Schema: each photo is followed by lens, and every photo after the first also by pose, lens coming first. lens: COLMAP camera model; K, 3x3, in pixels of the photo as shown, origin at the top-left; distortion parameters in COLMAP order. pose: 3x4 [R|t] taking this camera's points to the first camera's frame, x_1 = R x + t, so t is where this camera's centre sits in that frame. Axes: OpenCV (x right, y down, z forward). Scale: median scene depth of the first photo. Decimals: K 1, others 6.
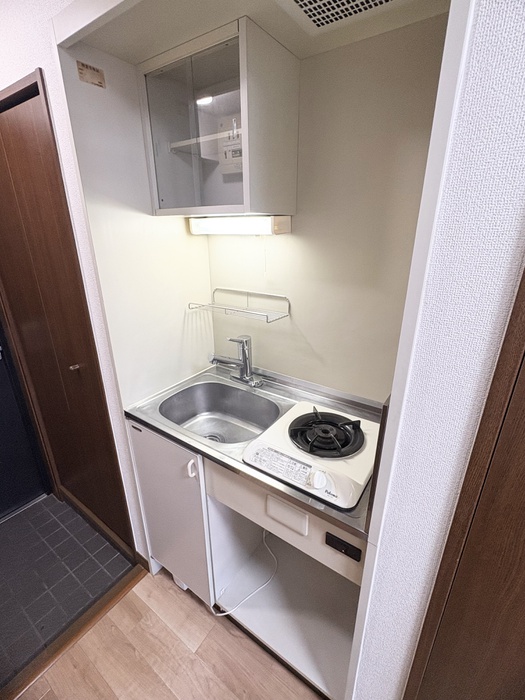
lens RADIAL K [[320.3, 0, 262.8], [0, 320.3, 346.5], [0, 0, 1]] dist [-0.005087, 0.000351]
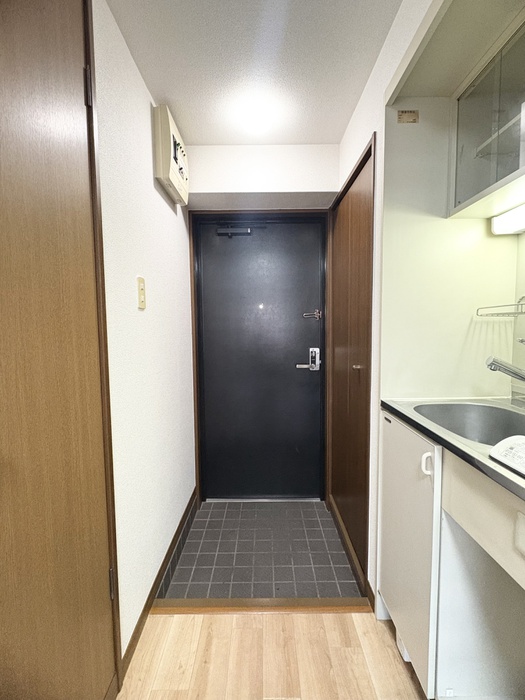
lens RADIAL K [[320.3, 0, 264.3], [0, 320.3, 350.4], [0, 0, 1]] dist [-0.005087, 0.000351]
pose [[0.578382, 0.058871, -0.813639, 0.160250], [-0.275610, 0.952846, -0.126976, 0.257704], [0.767798, 0.297688, 0.567335, 0.076814]]
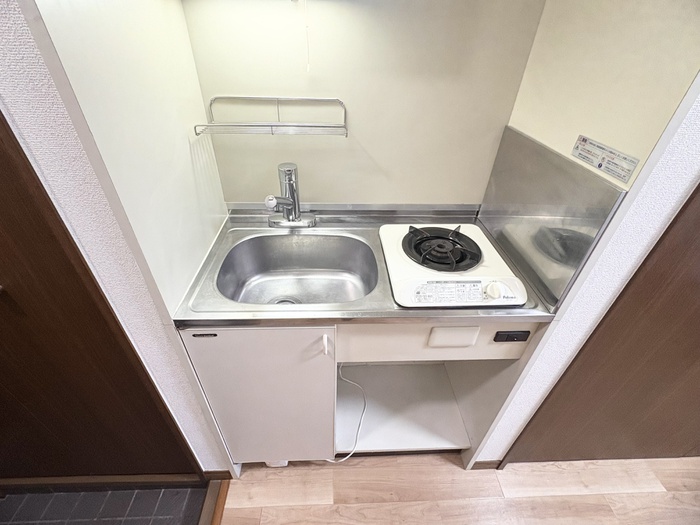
lens RADIAL K [[320.3, 0, 351.3], [0, 320.3, 260.6], [0, 0, 1]] dist [-0.005087, 0.000351]
pose [[0.793217, -0.336447, 0.507554, -0.399255], [0.180250, 0.925880, 0.332049, -0.046735], [-0.581651, -0.171900, 0.795068, 0.300892]]
